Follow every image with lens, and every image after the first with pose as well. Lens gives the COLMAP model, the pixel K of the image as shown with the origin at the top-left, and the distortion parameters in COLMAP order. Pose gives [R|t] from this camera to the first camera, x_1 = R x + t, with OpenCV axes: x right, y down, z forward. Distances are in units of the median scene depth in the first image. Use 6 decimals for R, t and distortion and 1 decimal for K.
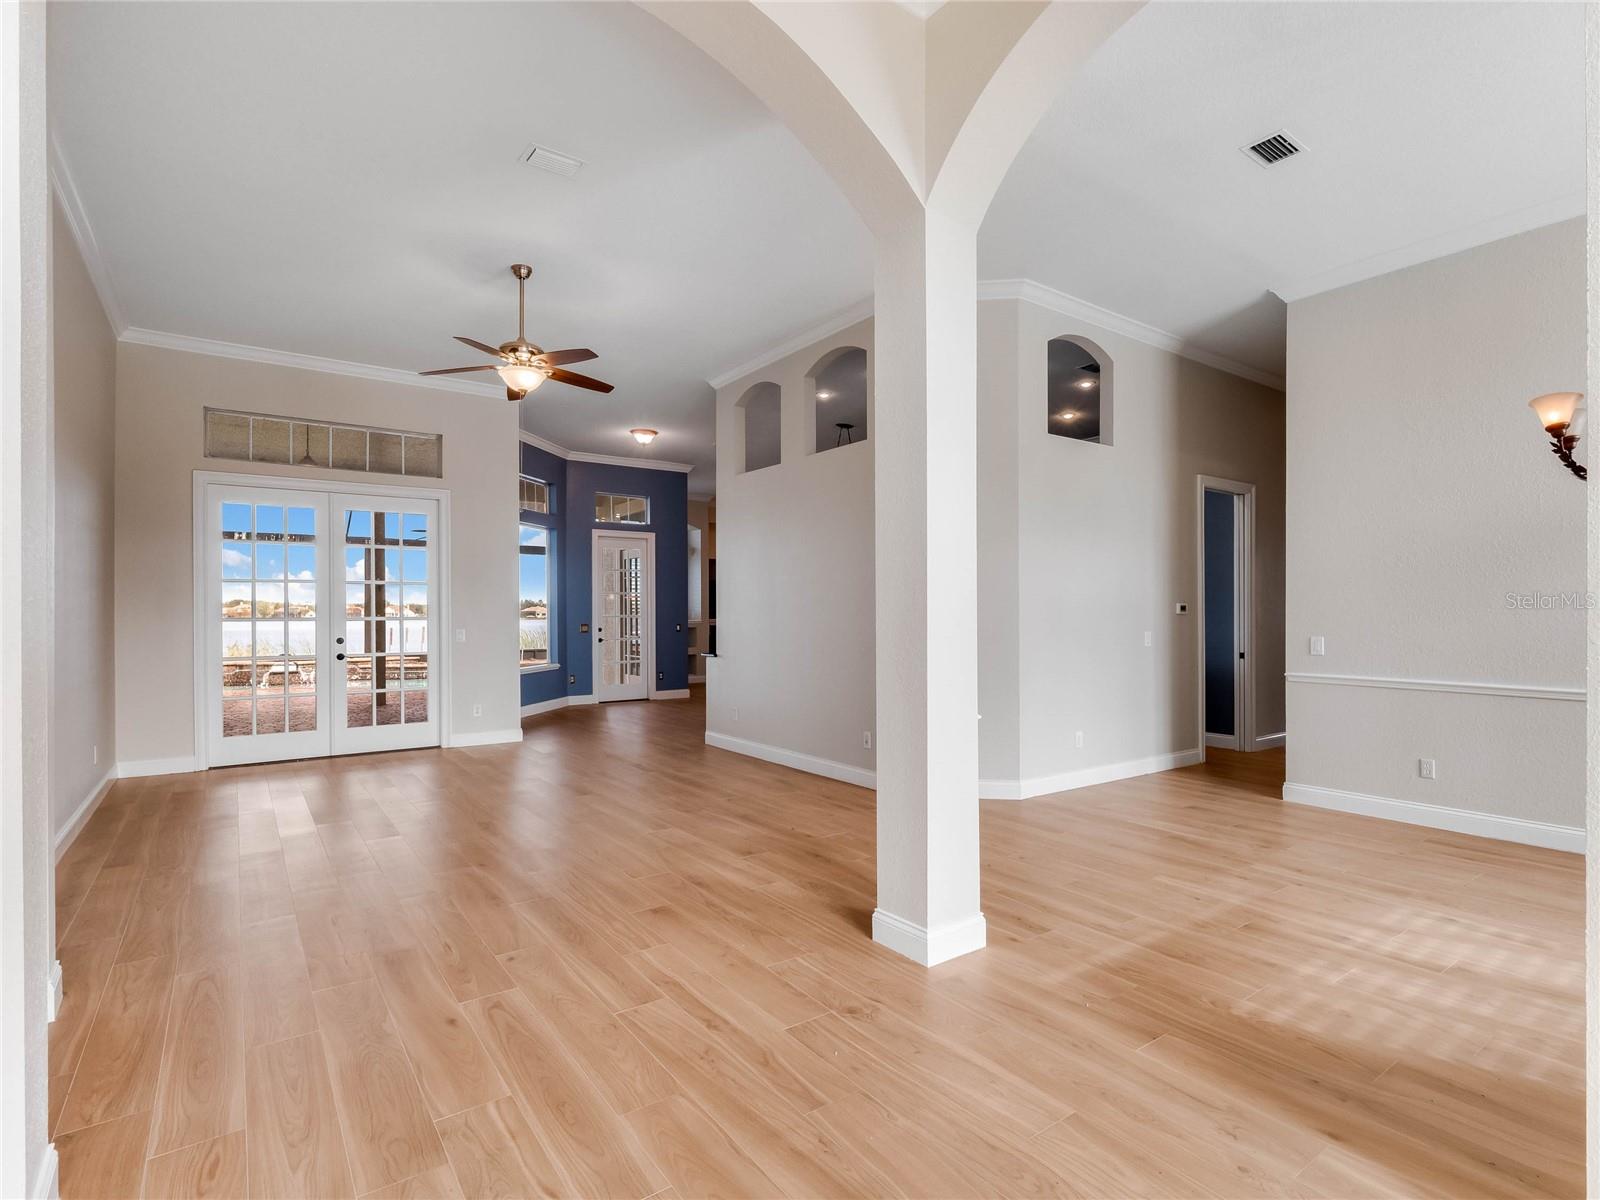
lens RADIAL K [[811.6, 0, 779.1], [0, 811.6, 599.6], [0, 0, 1]] dist [-0.007697, -0.002884]
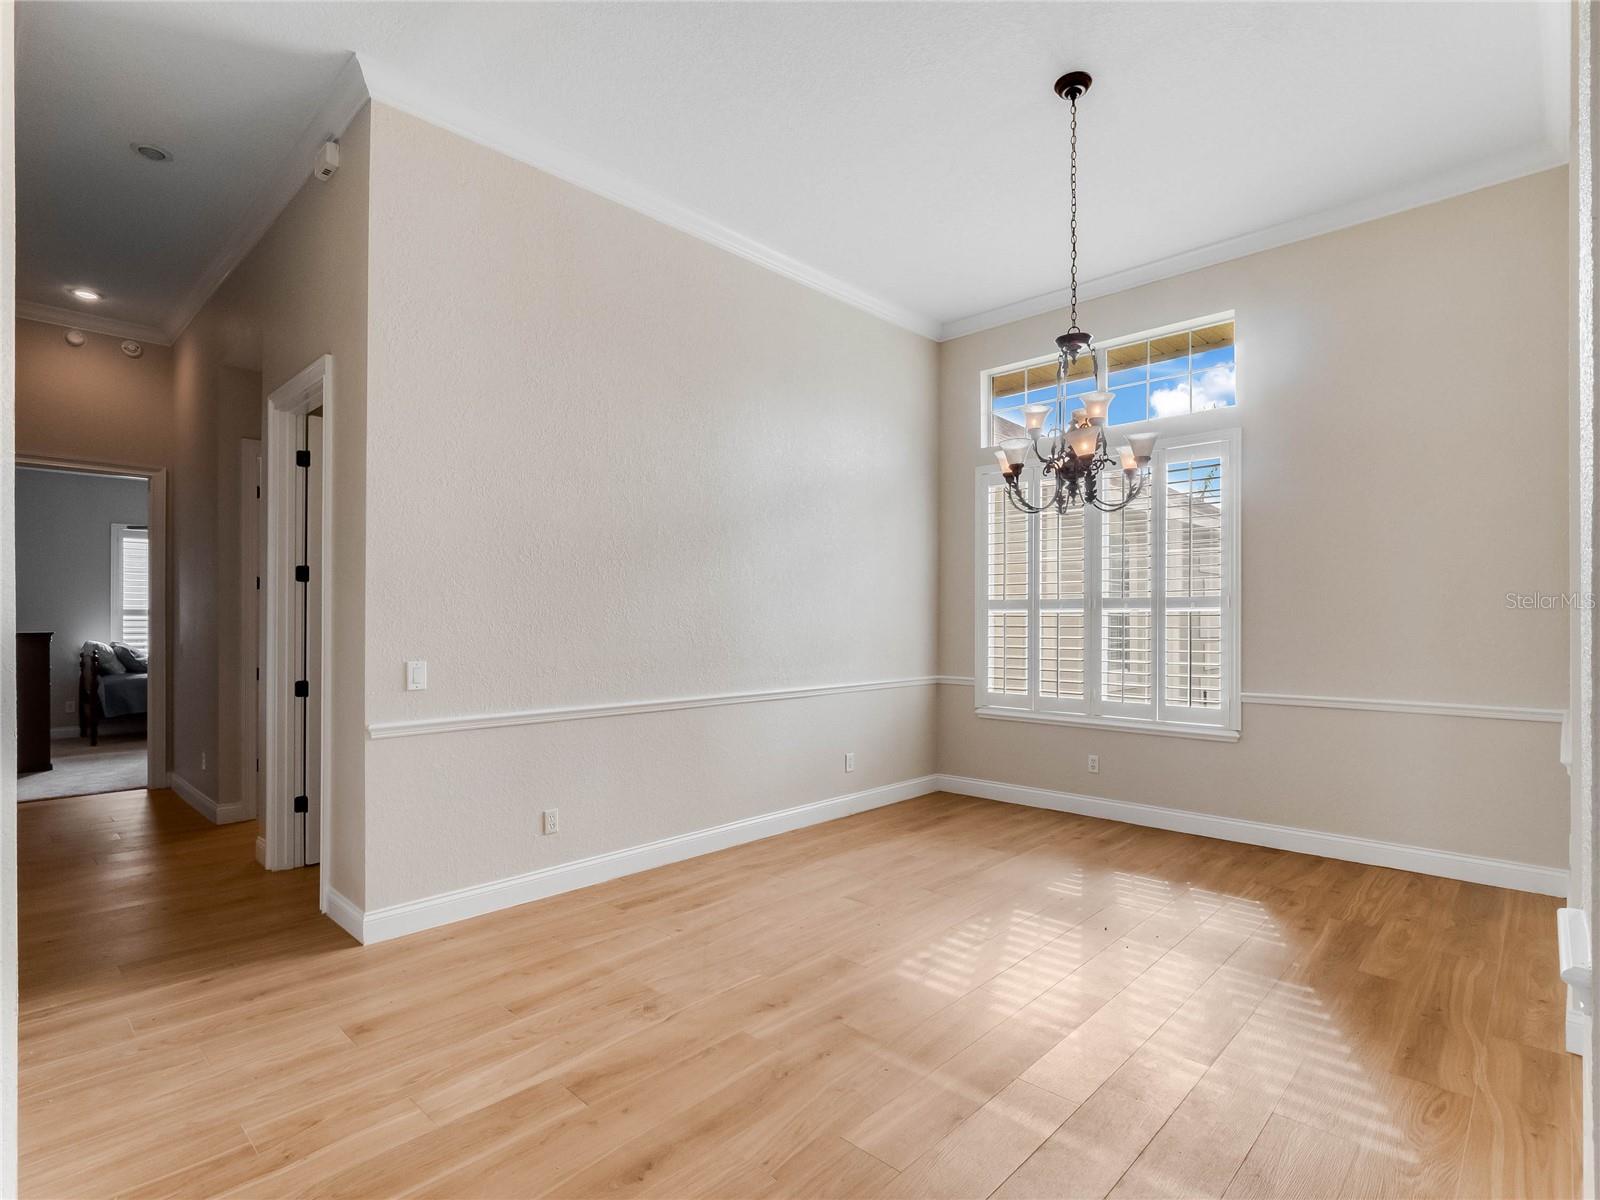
lens RADIAL K [[811.6, 0, 807.0], [0, 811.6, 611.6], [0, 0, 1]] dist [-0.007697, -0.002884]
pose [[-0.209071, 0.016526, 0.977761, -0.029460], [-0.013785, 0.999708, -0.019844, 0.011757], [-0.977803, -0.017627, -0.208782, 0.823528]]
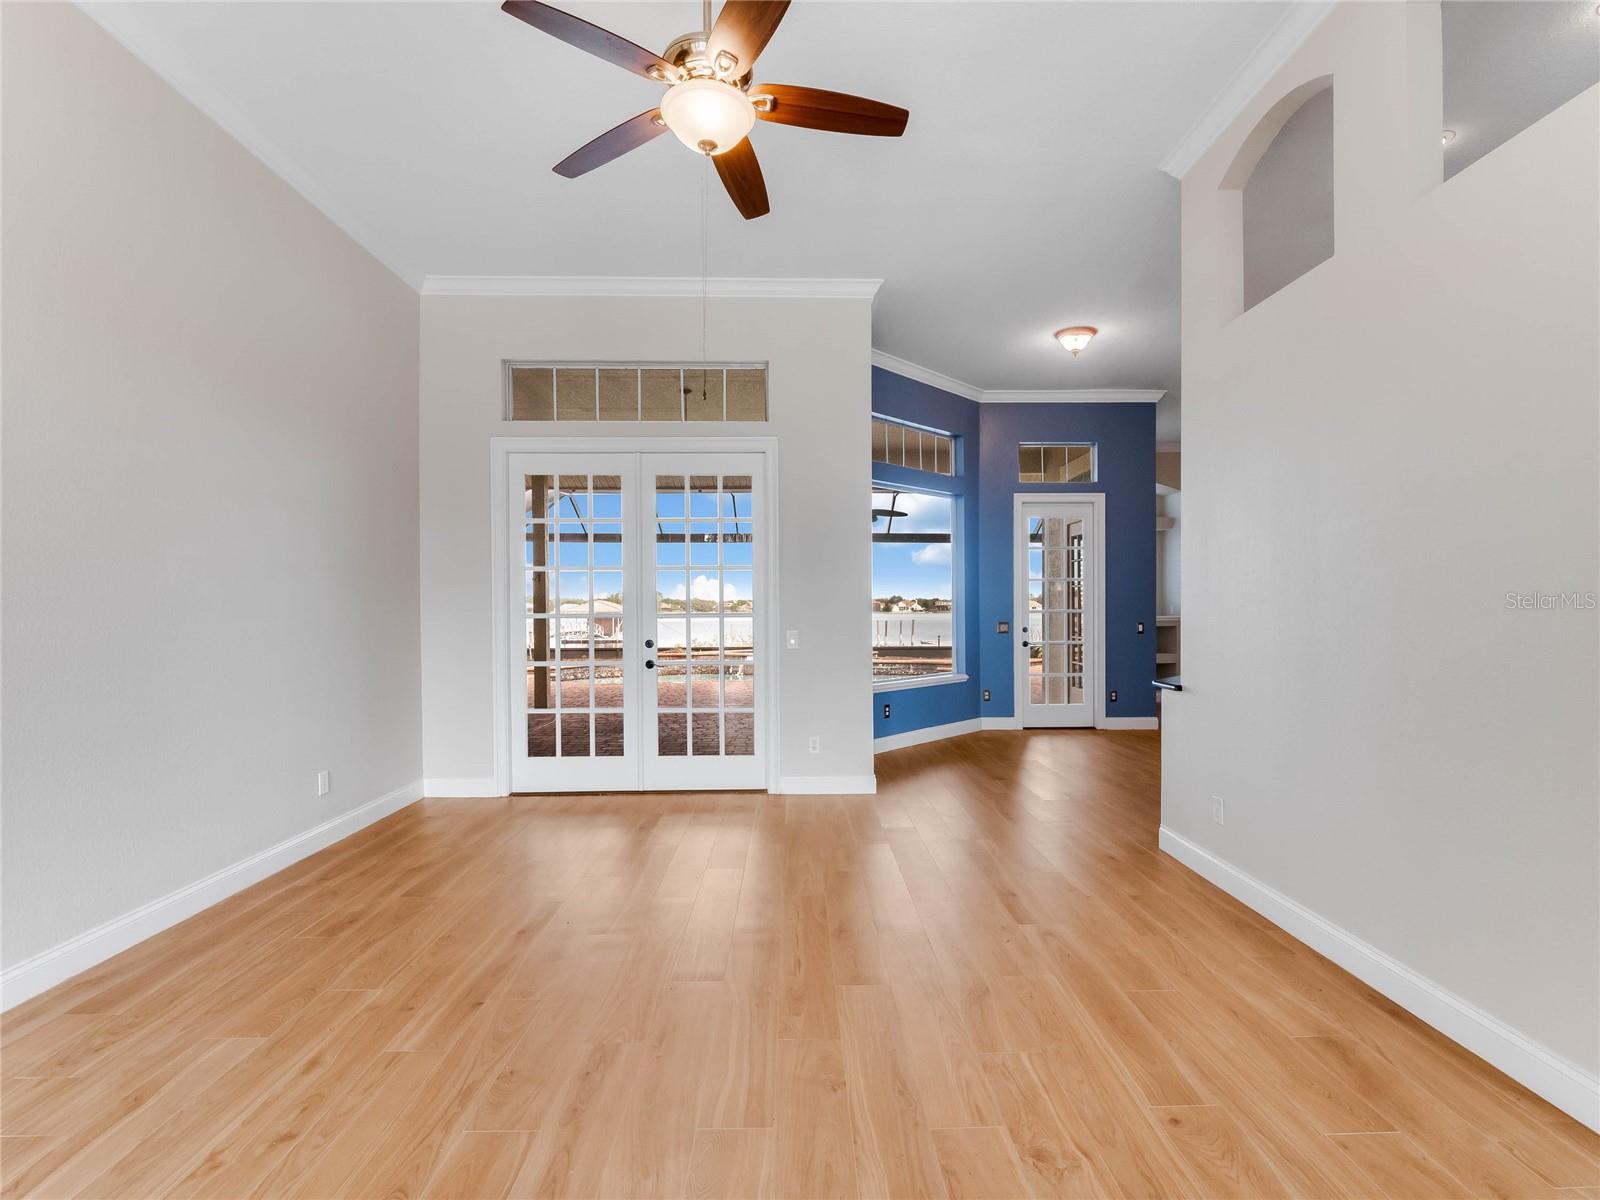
lens RADIAL K [[776.2, 0, 806.2], [0, 776.2, 619.2], [0, 0, 1]] dist [-0.008381, -0.003345]
pose [[0.842412, 0.008286, -0.538771, -0.017679], [0.009909, 0.999474, 0.030865, 0.007838], [0.538743, -0.031340, 0.841887, 0.648191]]
